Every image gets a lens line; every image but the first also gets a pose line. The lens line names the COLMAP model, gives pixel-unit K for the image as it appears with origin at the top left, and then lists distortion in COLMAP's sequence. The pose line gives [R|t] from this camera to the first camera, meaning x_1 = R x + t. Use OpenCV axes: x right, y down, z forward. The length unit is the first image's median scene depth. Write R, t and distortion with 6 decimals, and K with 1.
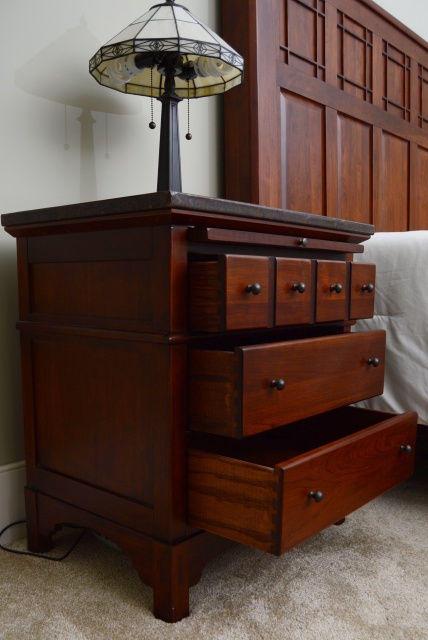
lens RADIAL K [[859.2, 0, 213.6], [0, 859.2, 320.1], [0, 0, 1]] dist [-0.080726, 0.000000]
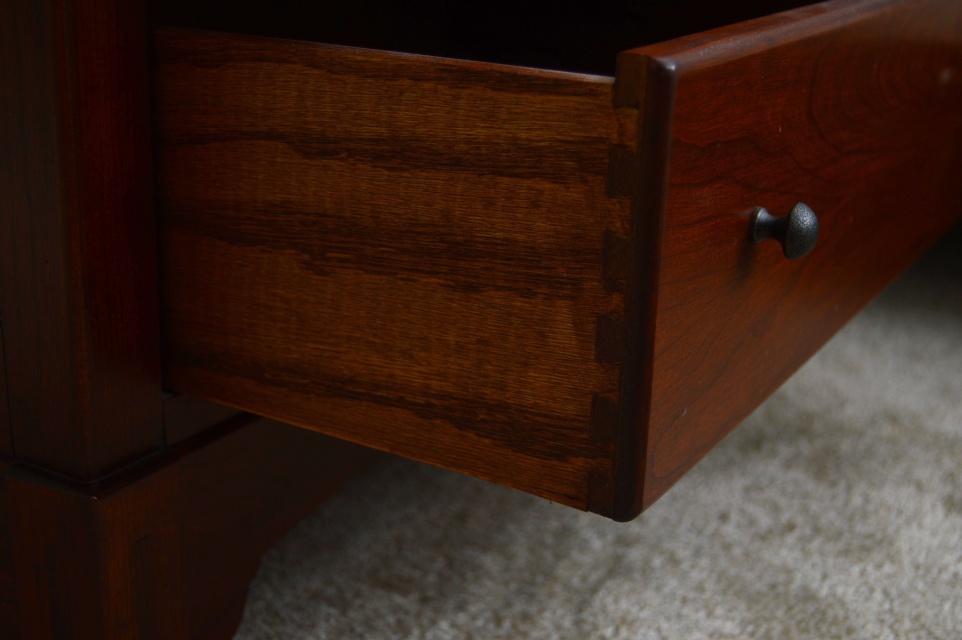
lens RADIAL K [[1401.2, 0, 481.4], [0, 1401.2, 319.6], [0, 0, 1]] dist [-0.009507, 0.000000]
pose [[0.986918, -0.037243, 0.156865, -0.007873], [0.010360, 0.985592, 0.168823, 0.162990], [-0.160892, -0.164990, 0.973084, 0.649776]]
